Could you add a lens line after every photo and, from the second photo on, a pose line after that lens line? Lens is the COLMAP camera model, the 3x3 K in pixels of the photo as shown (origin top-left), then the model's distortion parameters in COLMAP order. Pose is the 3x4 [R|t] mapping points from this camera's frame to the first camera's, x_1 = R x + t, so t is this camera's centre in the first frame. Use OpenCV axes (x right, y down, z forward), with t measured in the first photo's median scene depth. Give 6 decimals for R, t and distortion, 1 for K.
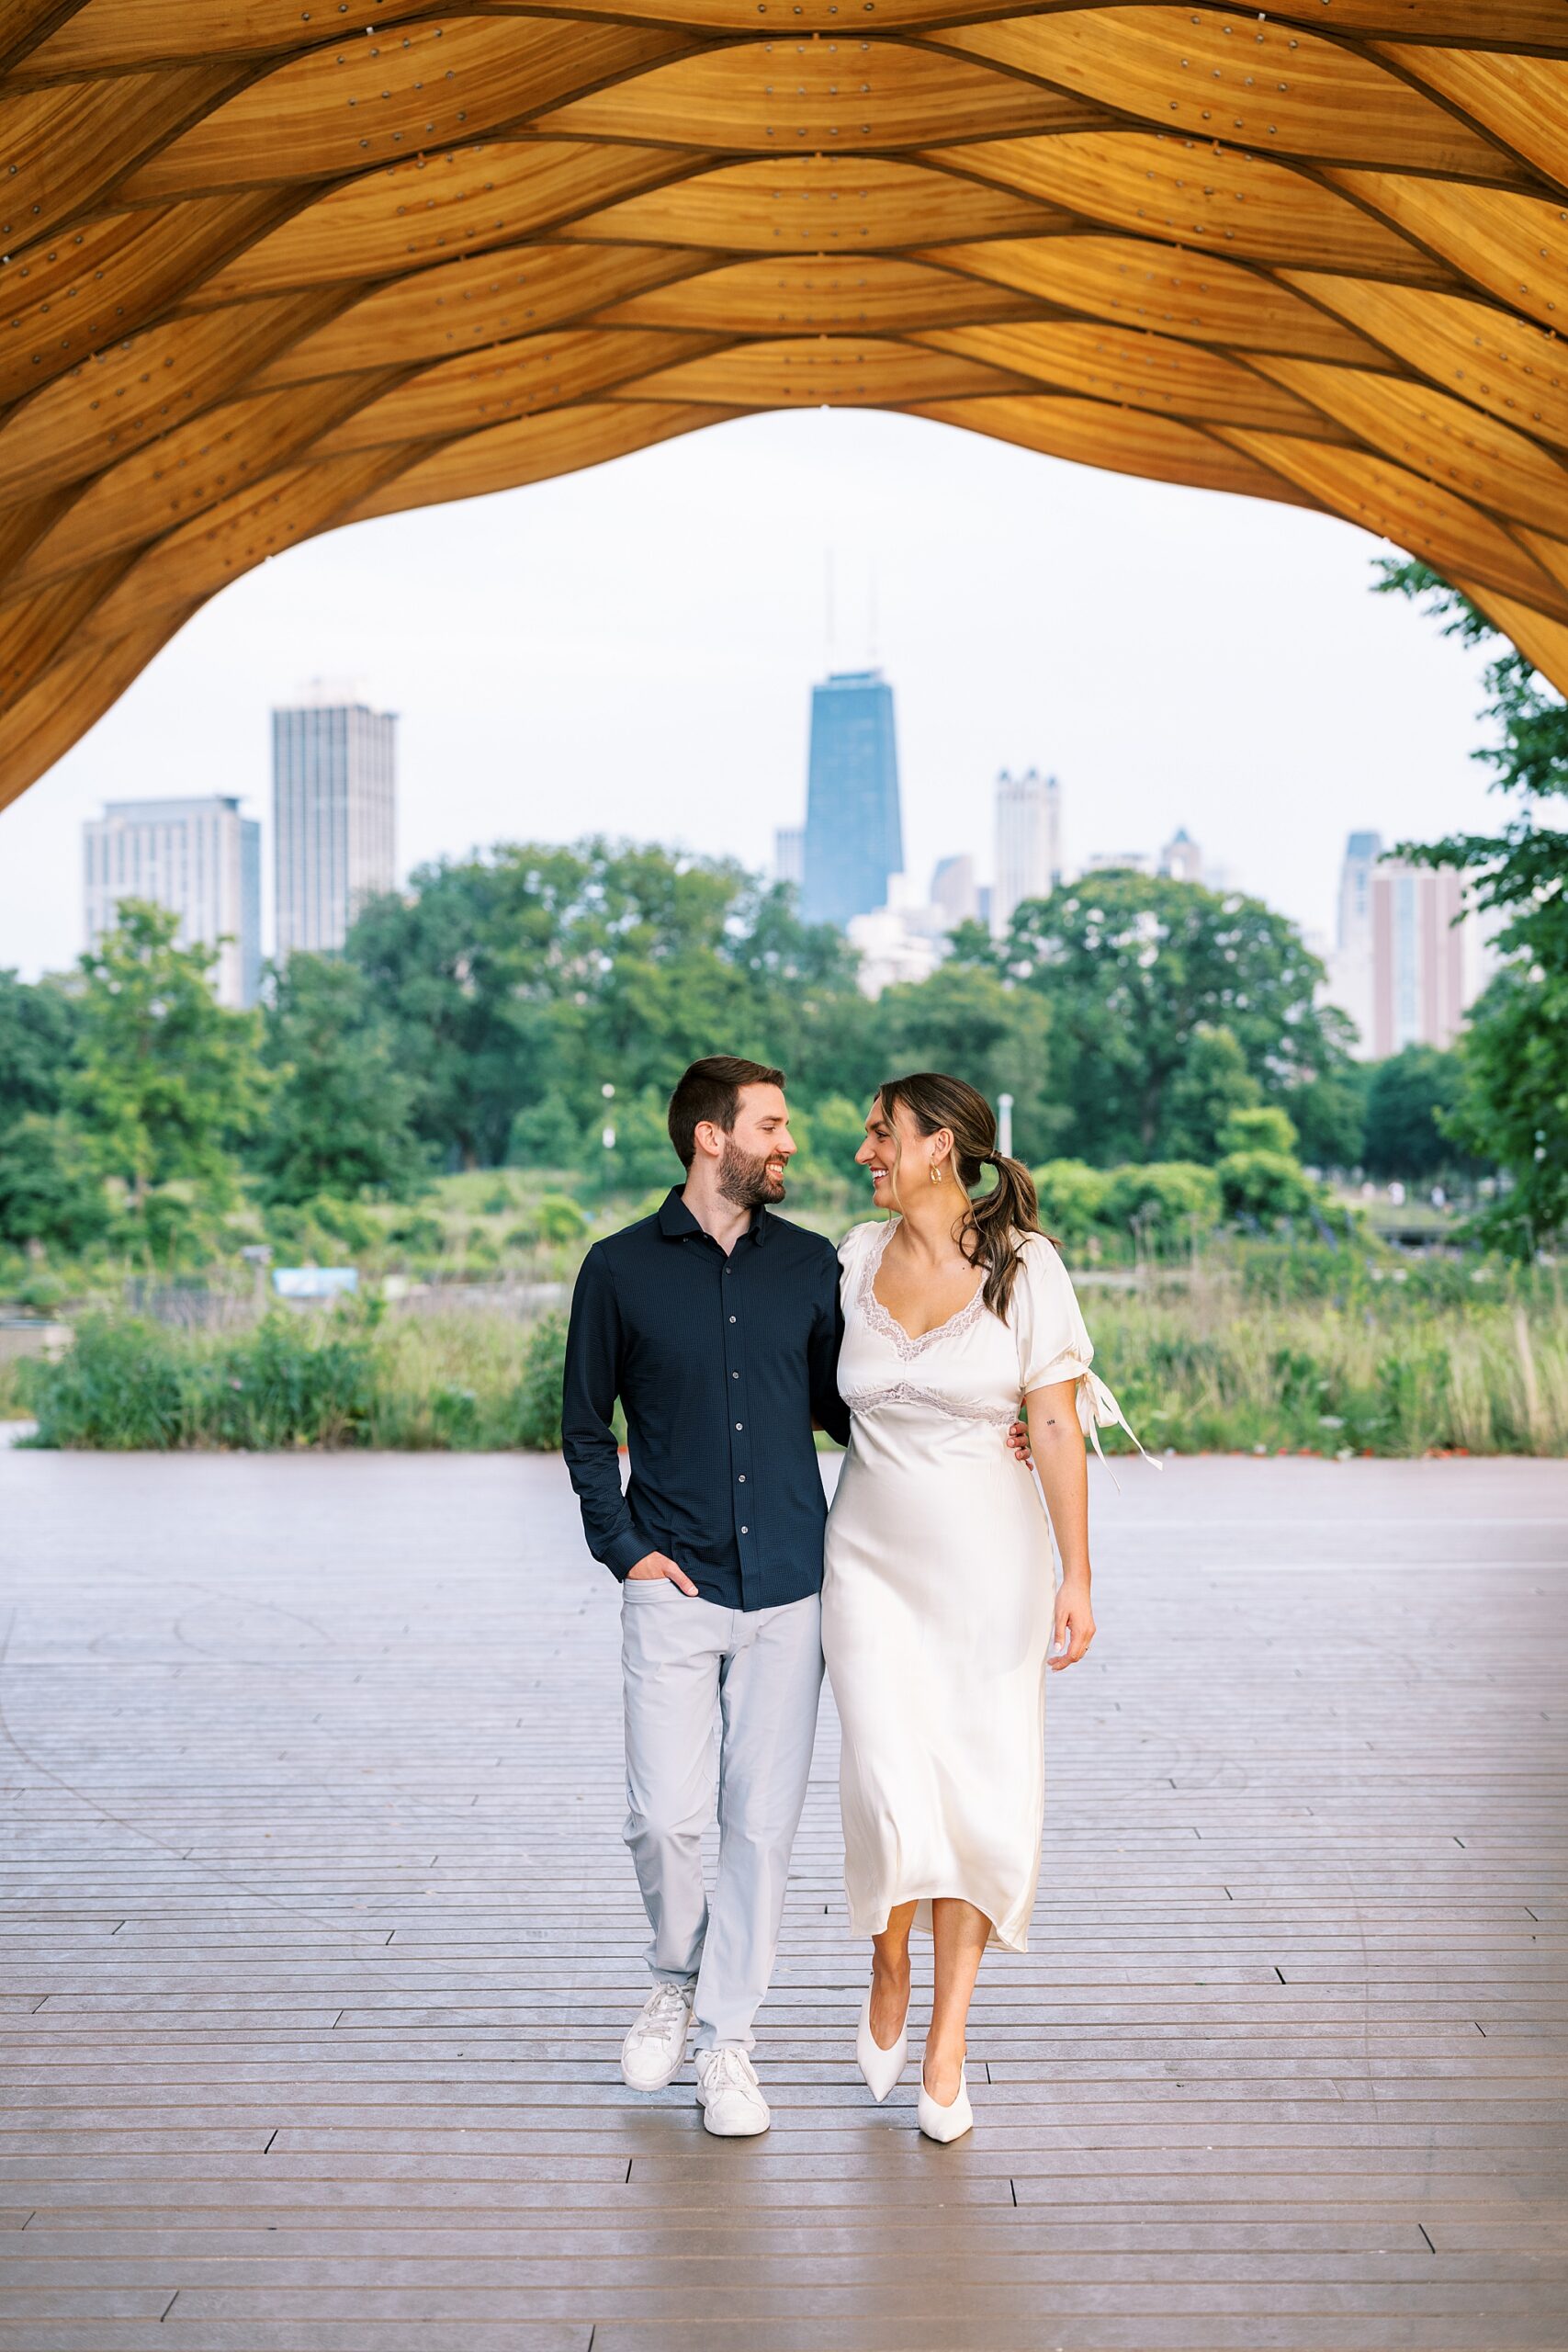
lens RADIAL K [[1747.5, 0, 784.0], [0, 1747.5, 1176.0], [0, 0, 1]] dist [-0.001651, -0.000452]
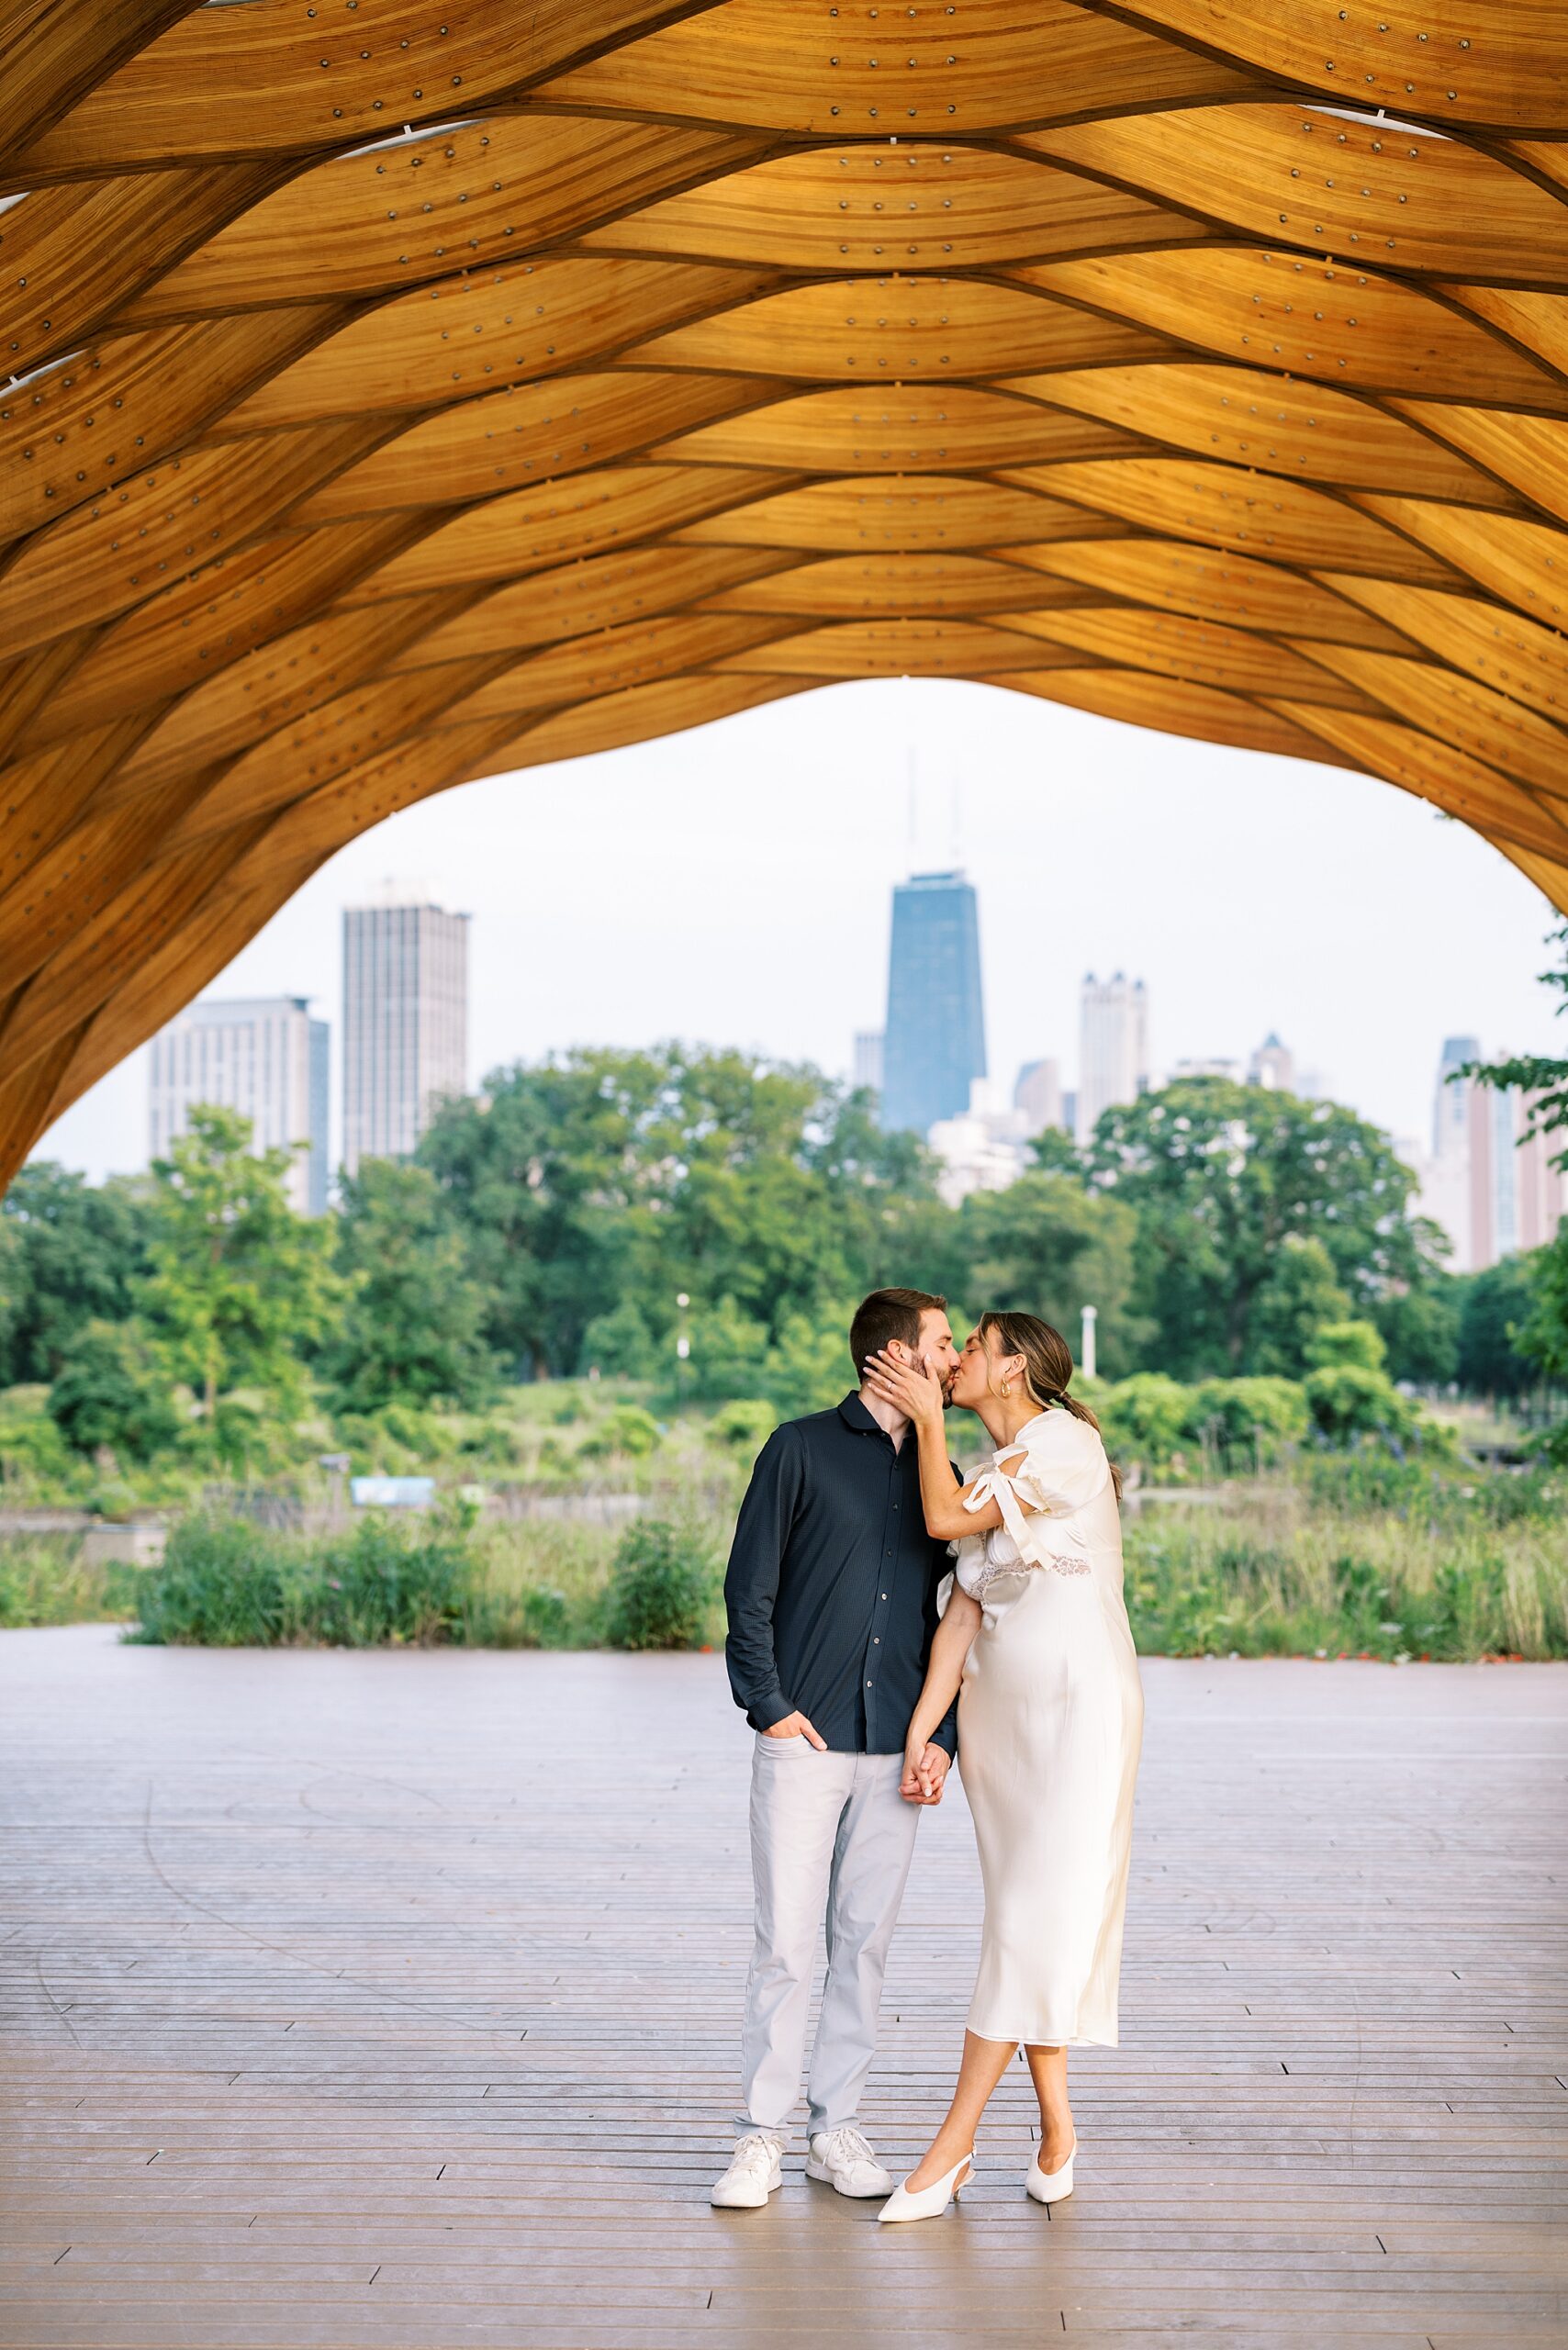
lens RADIAL K [[4465.9, 0, 784.0], [0, 4465.9, 1175.0], [0, 0, 1]] dist [0.000654, -0.077806]
pose [[0.999925, 0.005920, -0.010759, -0.017768], [-0.006520, 0.998376, -0.056601, 0.023114], [0.010406, 0.056667, 0.998339, -1.534521]]
